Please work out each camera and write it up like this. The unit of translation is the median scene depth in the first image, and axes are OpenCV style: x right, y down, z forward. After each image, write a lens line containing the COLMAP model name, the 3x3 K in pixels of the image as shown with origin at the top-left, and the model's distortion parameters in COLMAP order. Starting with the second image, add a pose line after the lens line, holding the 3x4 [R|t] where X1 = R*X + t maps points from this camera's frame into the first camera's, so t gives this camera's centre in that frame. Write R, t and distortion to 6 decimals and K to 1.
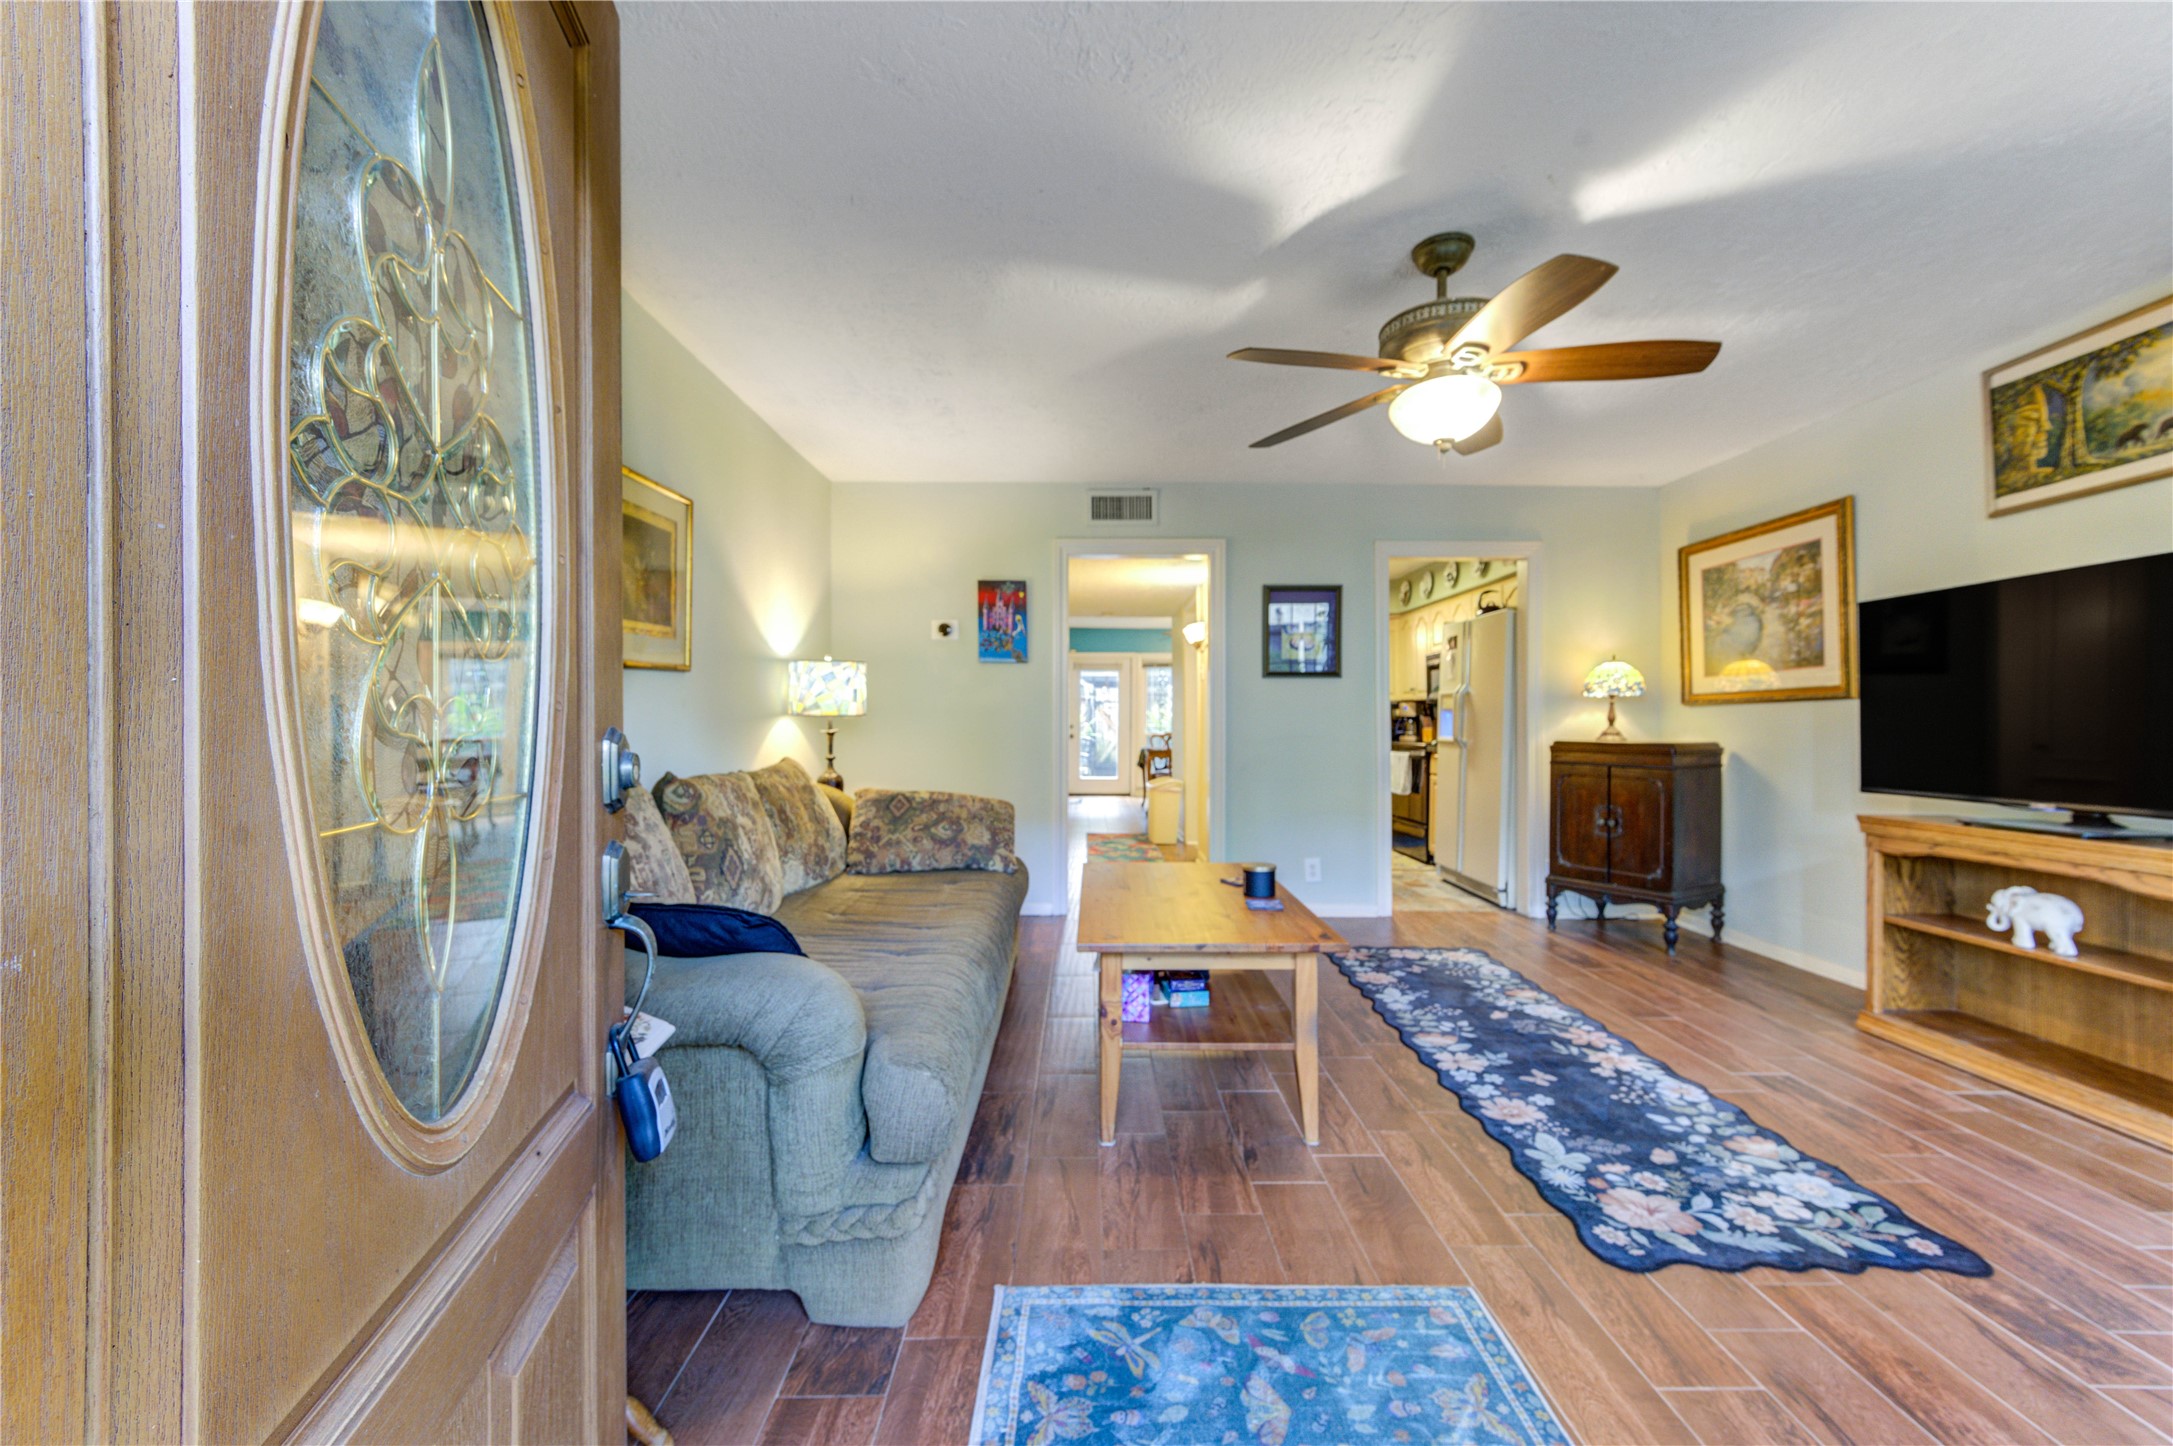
lens RADIAL K [[850.1, 0, 1099.9], [0, 850.1, 724.7], [0, 0, 1]] dist [0.000814, 0.000020]
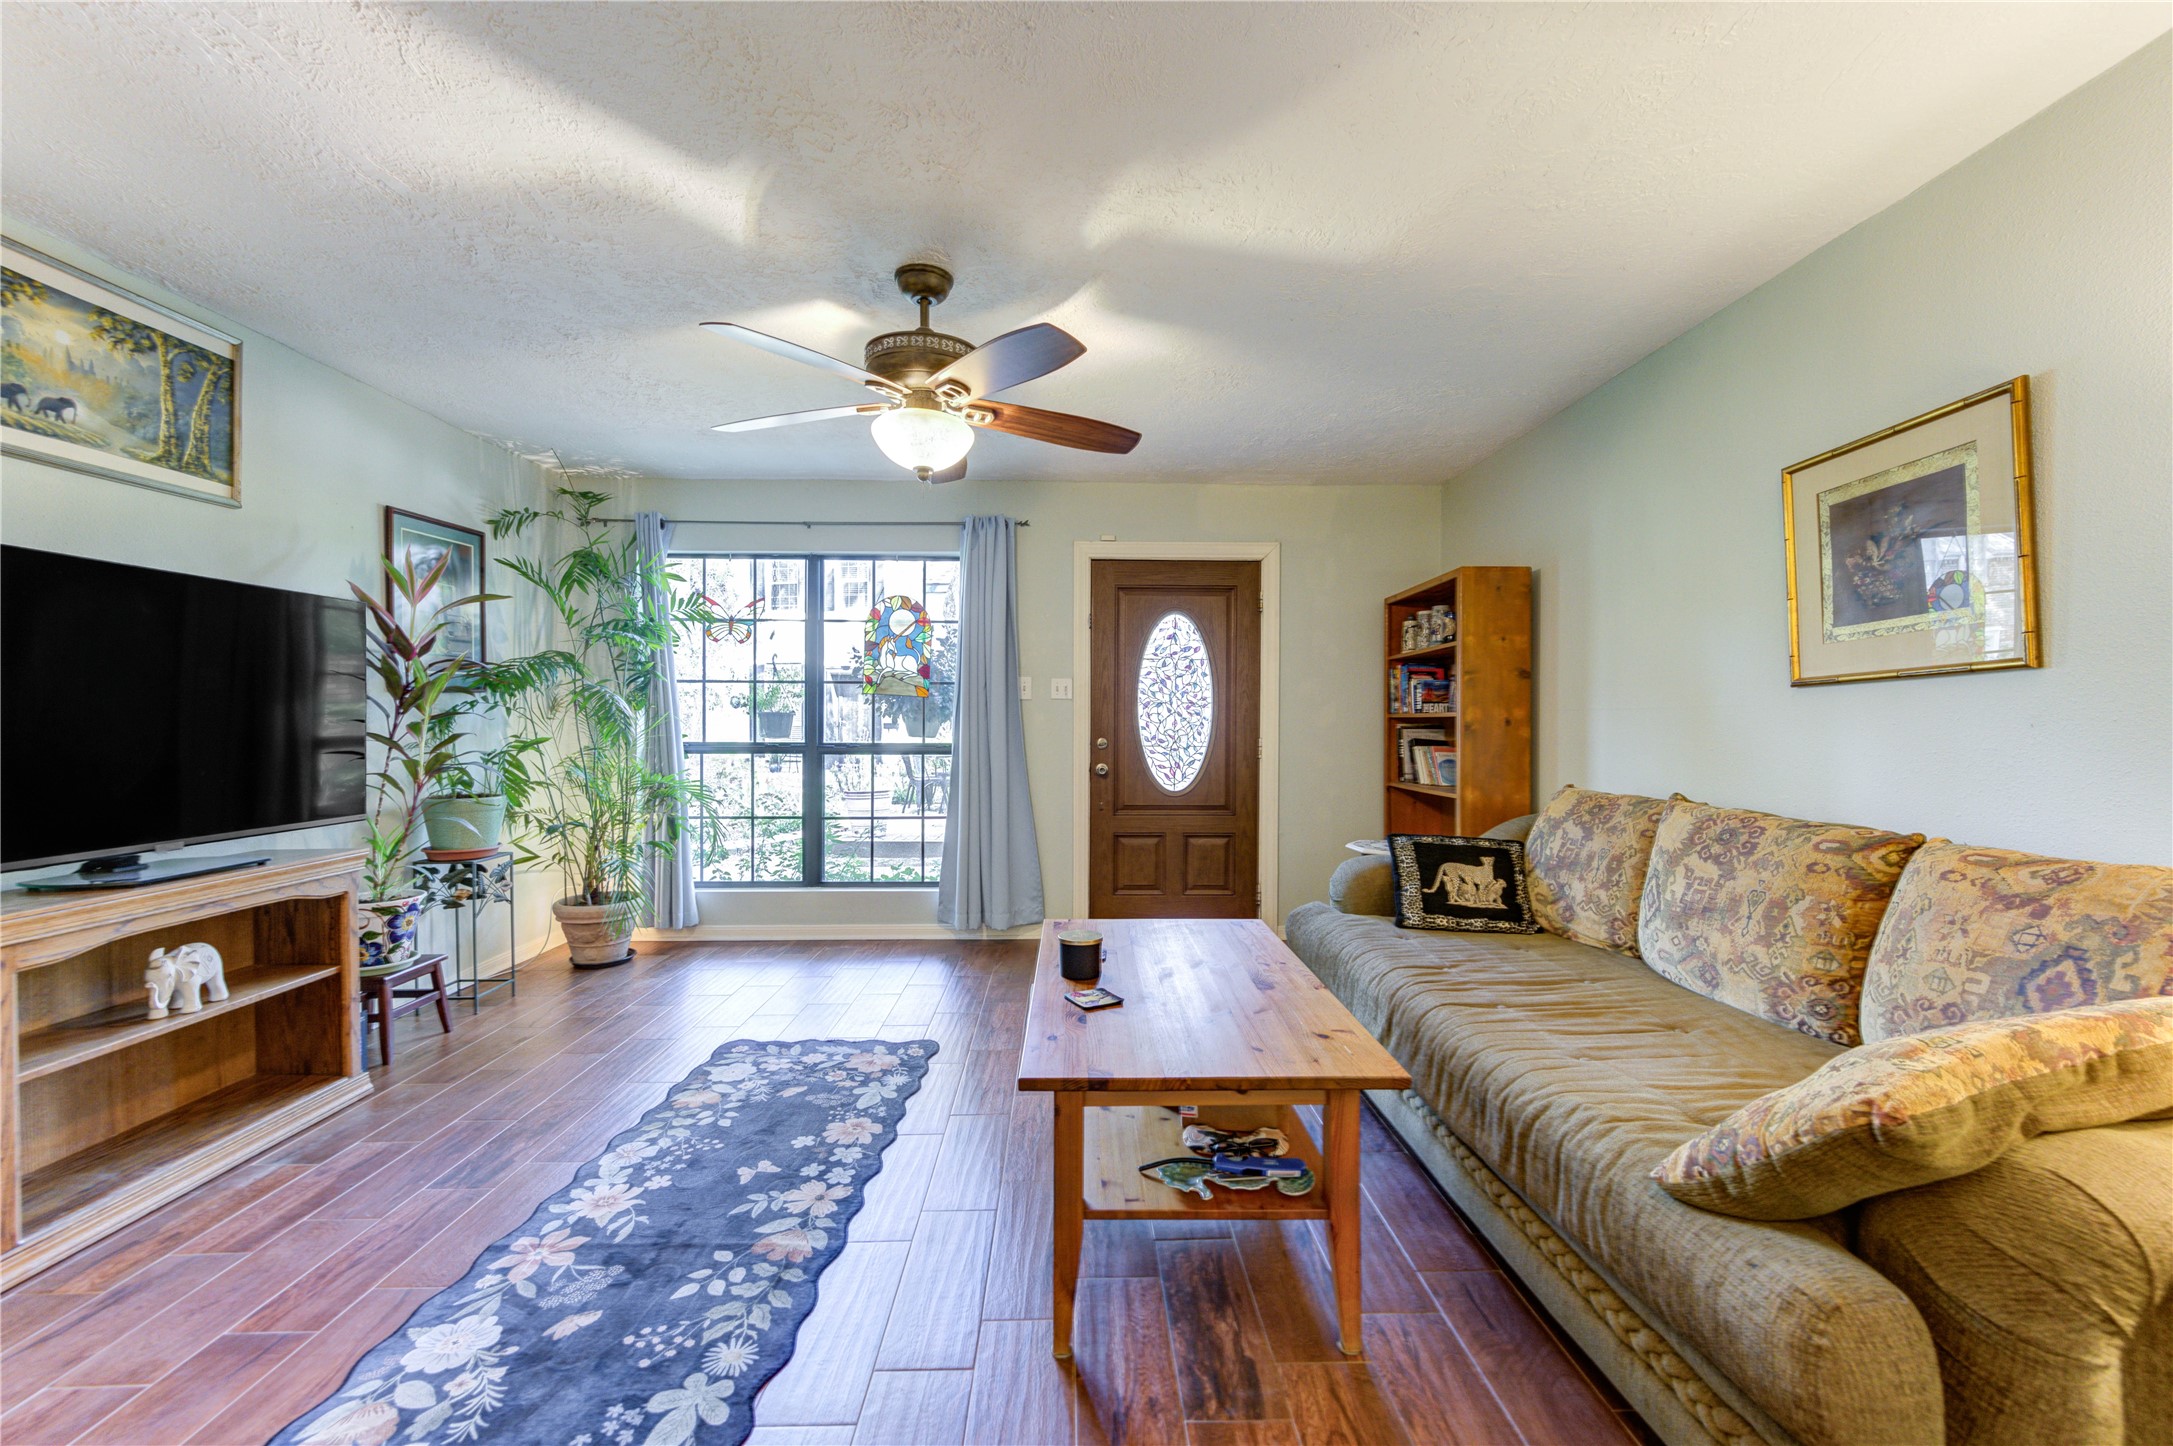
lens RADIAL K [[850.1, 0, 1081.5], [0, 850.1, 734.2], [0, 0, 1]] dist [0.000814, 0.000020]
pose [[-0.999998, -0.000511, -0.002141, 0.192848], [-0.000549, 0.999843, 0.017723, -0.031825], [0.002131, 0.017724, -0.999841, 1.802027]]
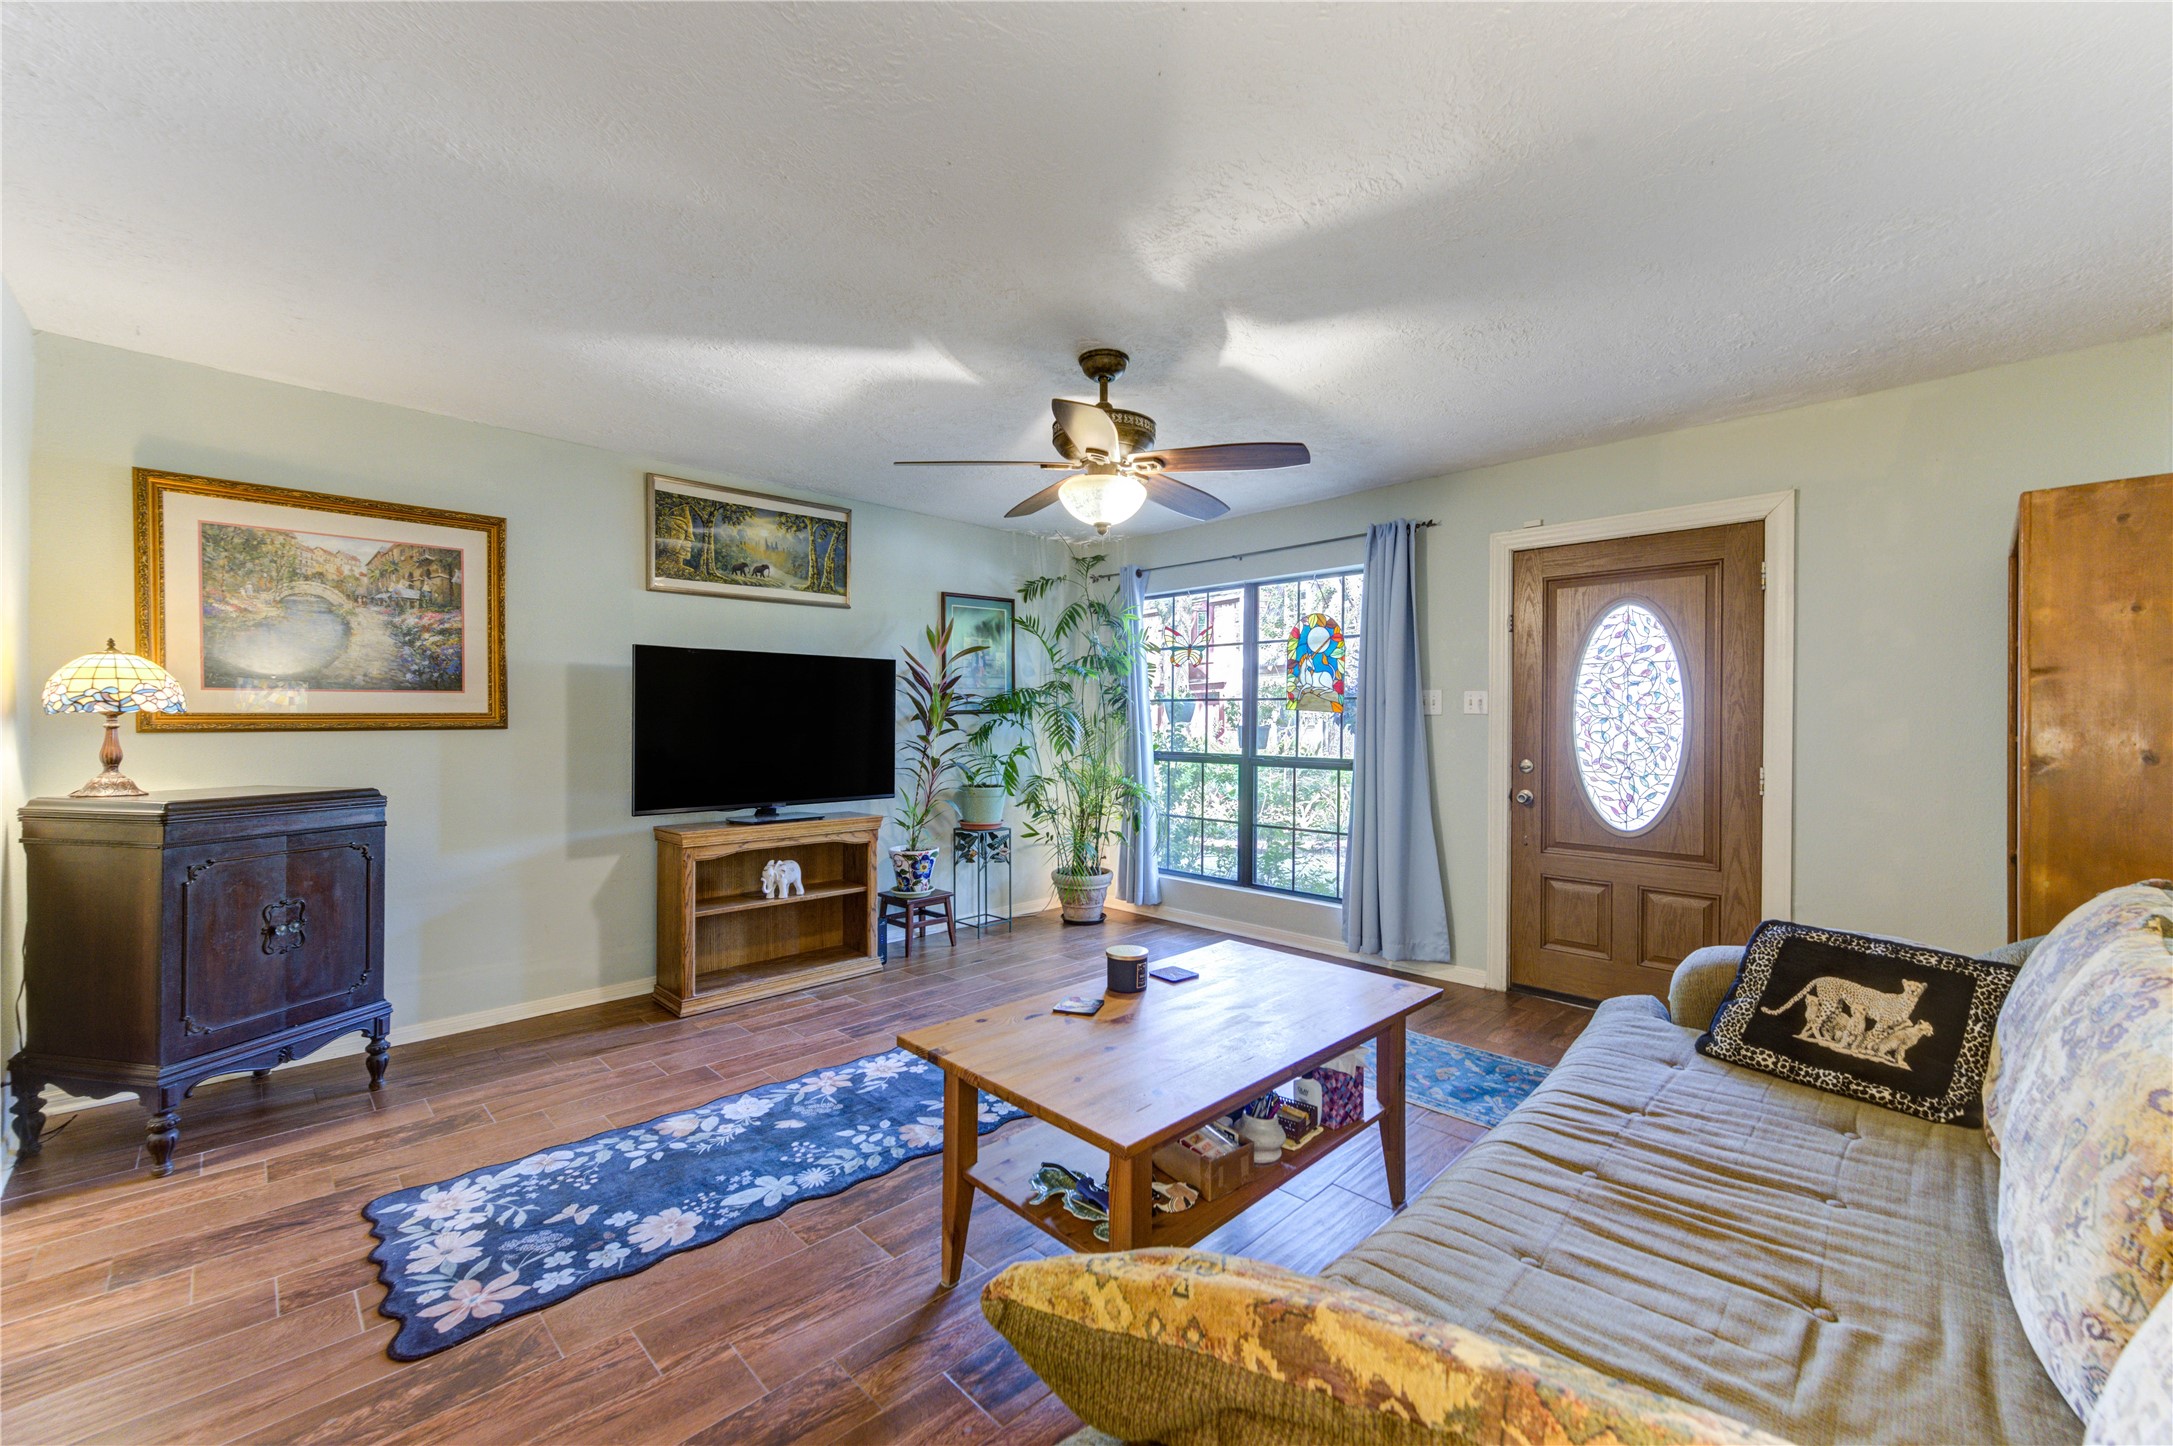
lens RADIAL K [[850.1, 0, 1098.9], [0, 850.1, 723.3], [0, 0, 1]] dist [0.000814, 0.000020]
pose [[-0.699933, -0.003726, 0.714199, -0.382705], [-0.003891, 0.999991, 0.001403, -0.055110], [-0.714198, -0.001797, -0.699941, 1.622091]]
